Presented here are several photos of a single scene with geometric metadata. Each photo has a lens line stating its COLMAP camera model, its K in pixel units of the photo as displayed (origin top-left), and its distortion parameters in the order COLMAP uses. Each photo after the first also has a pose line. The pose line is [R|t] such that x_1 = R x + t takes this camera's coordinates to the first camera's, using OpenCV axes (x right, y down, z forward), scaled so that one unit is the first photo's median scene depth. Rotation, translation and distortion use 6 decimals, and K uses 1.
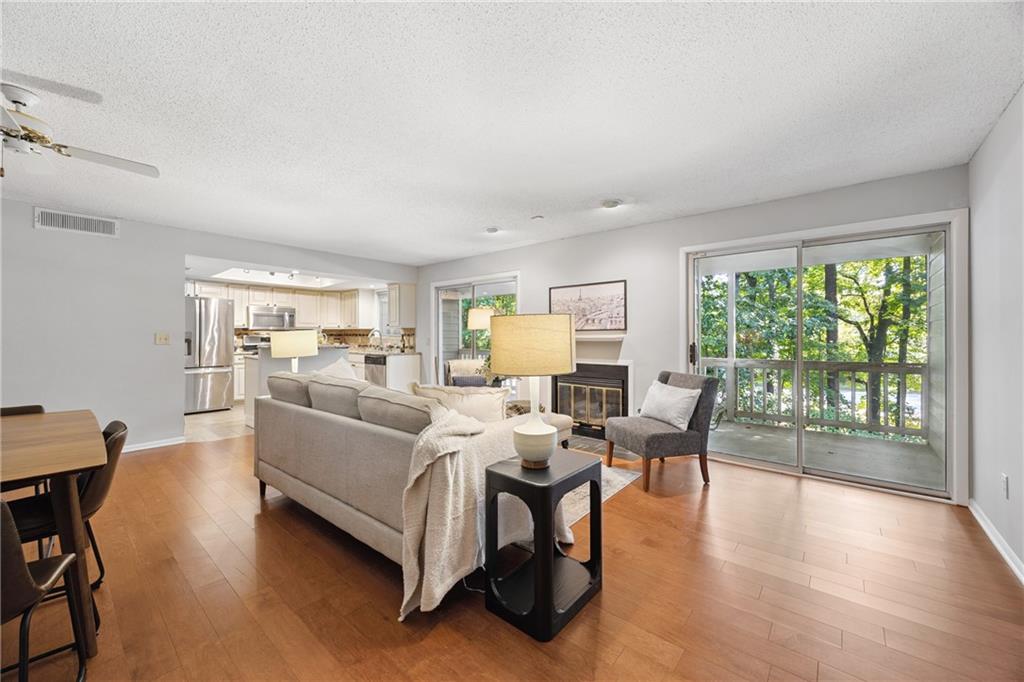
lens RADIAL K [[390.3, 0, 510.4], [0, 390.3, 332.7], [0, 0, 1]] dist [-0.003132, 0.000221]
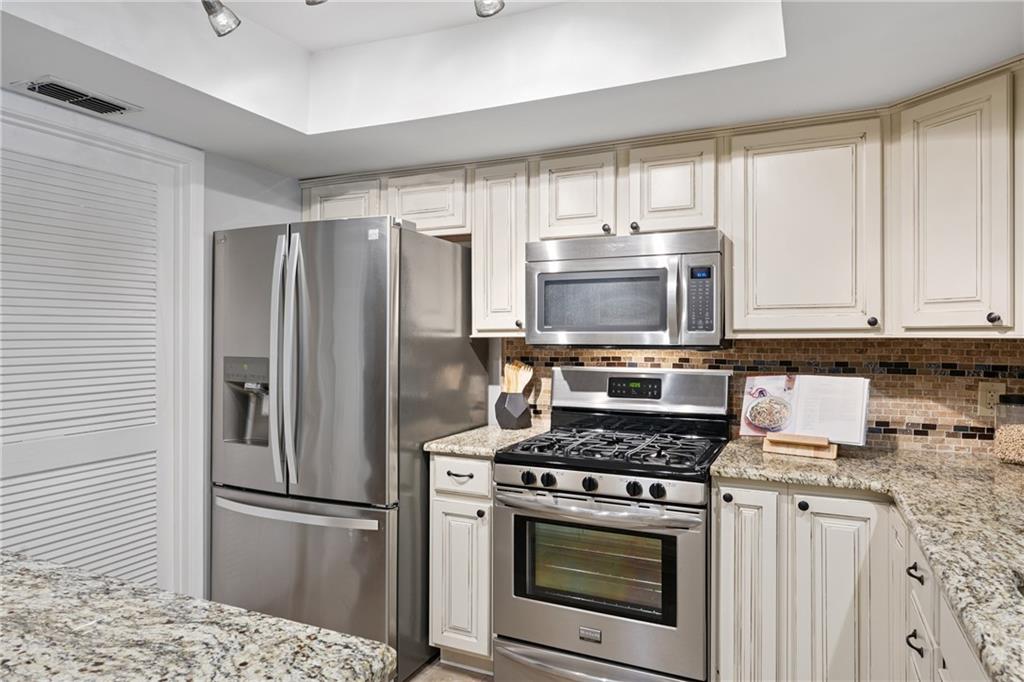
lens RADIAL K [[631.9, 0, 512.0], [0, 631.9, 336.2], [0, 0, 1]] dist [-0.005203, 0.005664]
pose [[0.267937, -0.003568, -0.963430, -0.303912], [0.009030, 0.999959, -0.001192, -0.012858], [0.963394, -0.008380, 0.267958, 0.875474]]
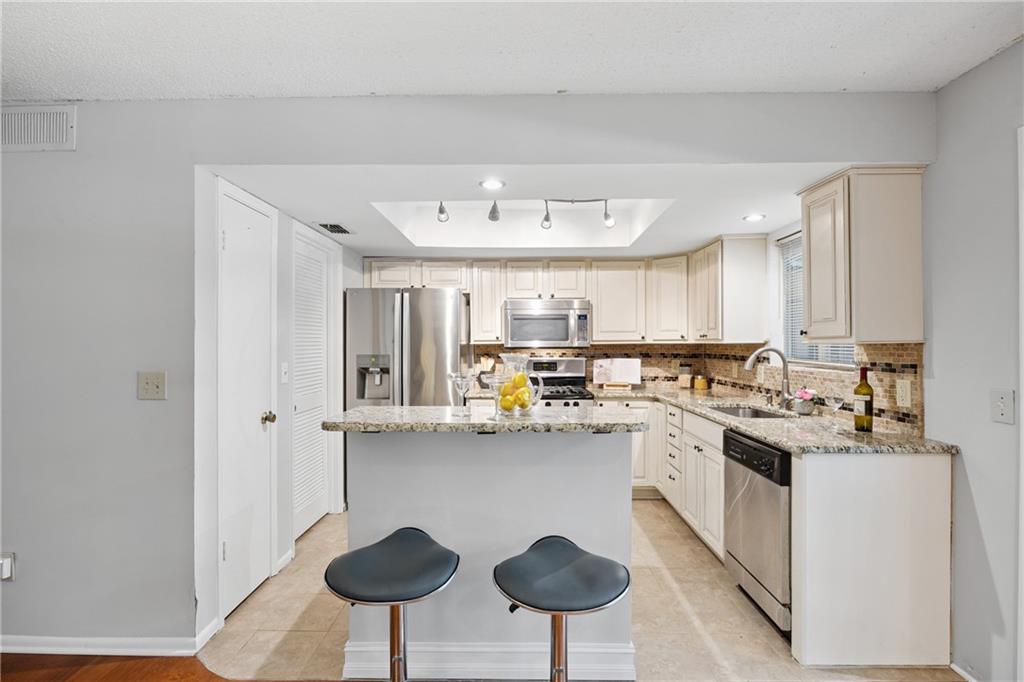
lens RADIAL K [[496.7, 0, 513.3], [0, 496.7, 344.9], [0, 0, 1]] dist [-0.013907, 0.001439]
pose [[0.639795, -0.002942, -0.768540, -0.166518], [0.012107, 0.999907, 0.006251, -0.015078], [0.768450, -0.013304, 0.639771, 0.587616]]
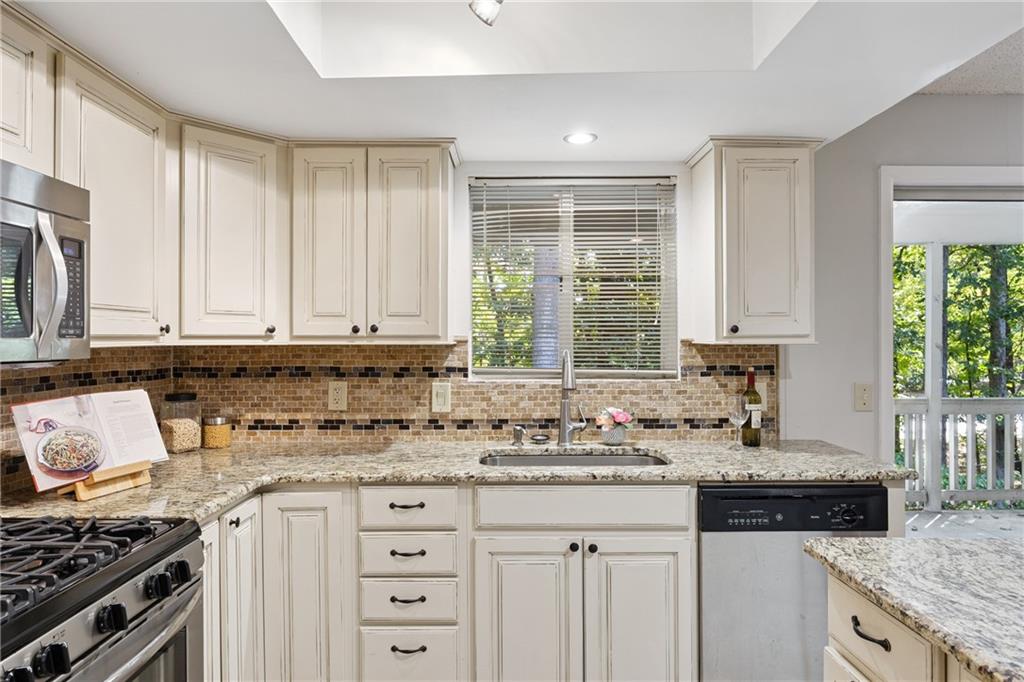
lens RADIAL K [[631.9, 0, 511.0], [0, 631.9, 339.9], [0, 0, 1]] dist [-0.005203, 0.005664]
pose [[0.758647, -0.004369, 0.651488, -0.620042], [-0.000776, 0.999971, 0.007610, -0.015997], [-0.651502, -0.006279, 0.758621, 0.798177]]
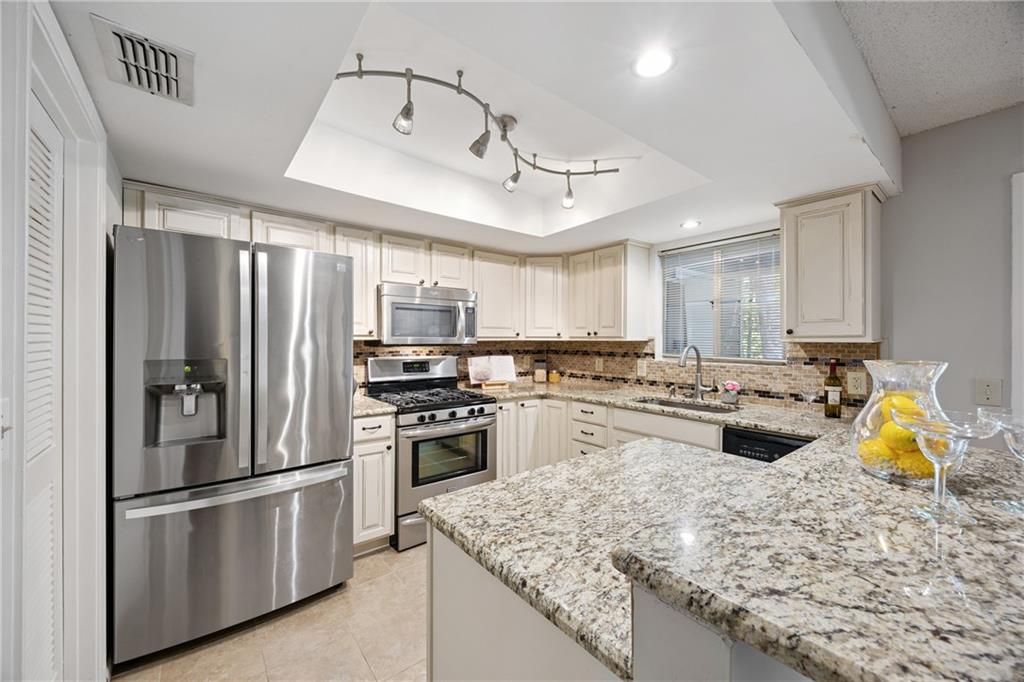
lens RADIAL K [[390.3, 0, 508.4], [0, 390.3, 341.1], [0, 0, 1]] dist [-0.003132, 0.000221]
pose [[0.980977, 0.000608, -0.194123, -0.465586], [0.001758, 0.999926, 0.012017, -0.016017], [0.194116, -0.012130, 0.980904, 0.633381]]
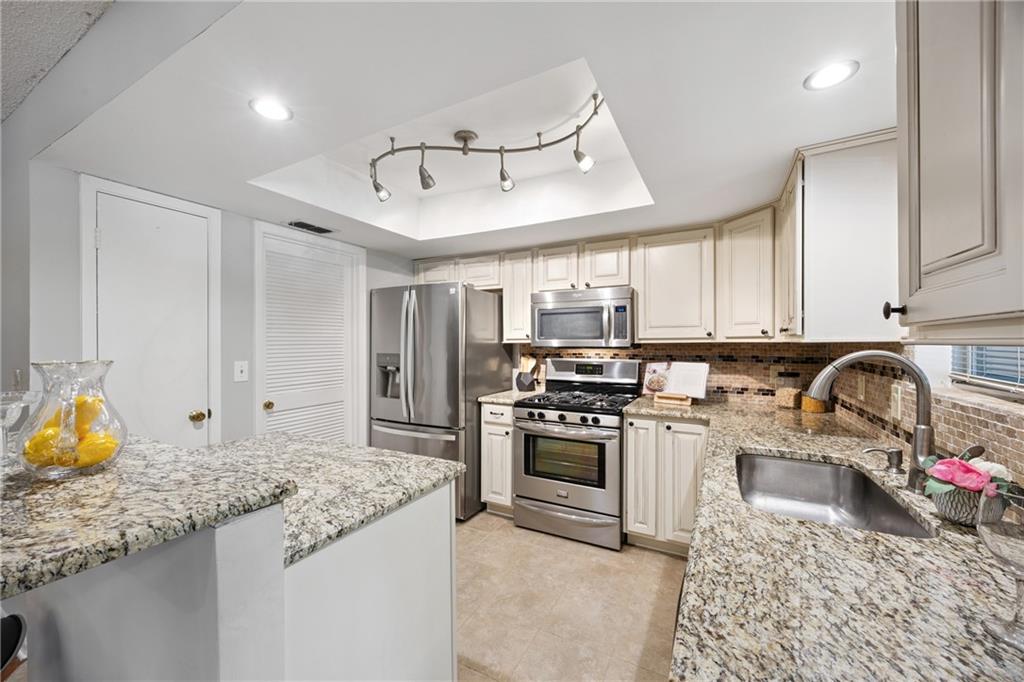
lens RADIAL K [[390.3, 0, 509.2], [0, 390.3, 344.9], [0, 0, 1]] dist [-0.003132, 0.000221]
pose [[0.206856, 0.001940, -0.978370, -0.234979], [0.012584, 0.999910, 0.004643, -0.012553], [0.978291, -0.013272, 0.206813, 0.868045]]
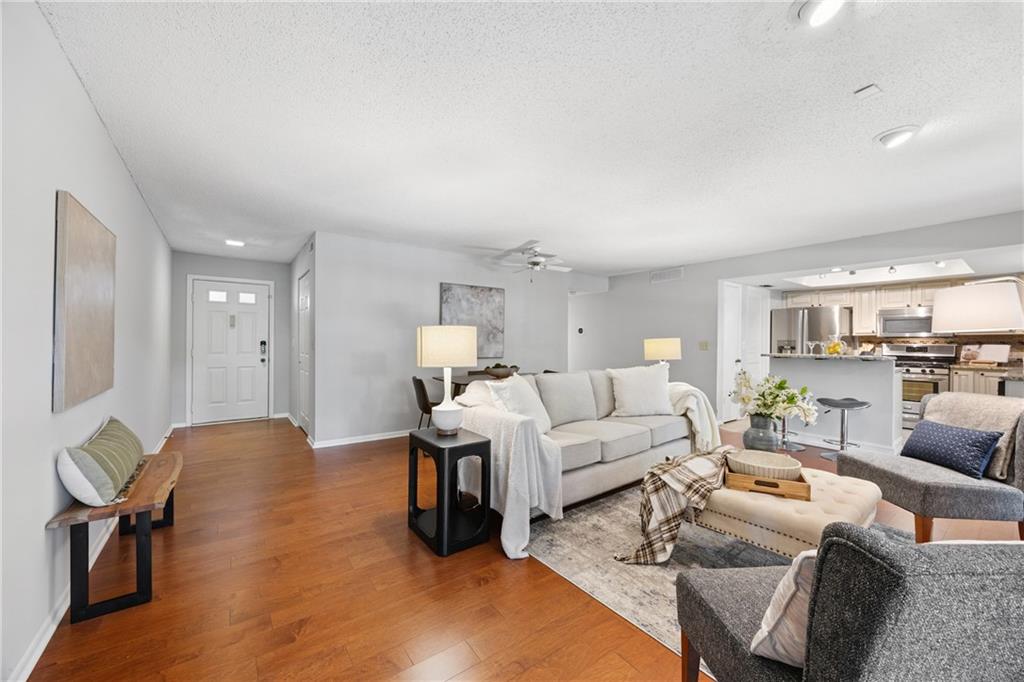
lens RADIAL K [[390.3, 0, 506.5], [0, 390.3, 339.6], [0, 0, 1]] dist [-0.003132, 0.000221]
pose [[-0.239109, -0.007948, -0.970960, 0.358076], [0.003579, 0.999952, -0.009067, 0.002114], [0.970986, -0.005643, -0.239069, 0.400512]]
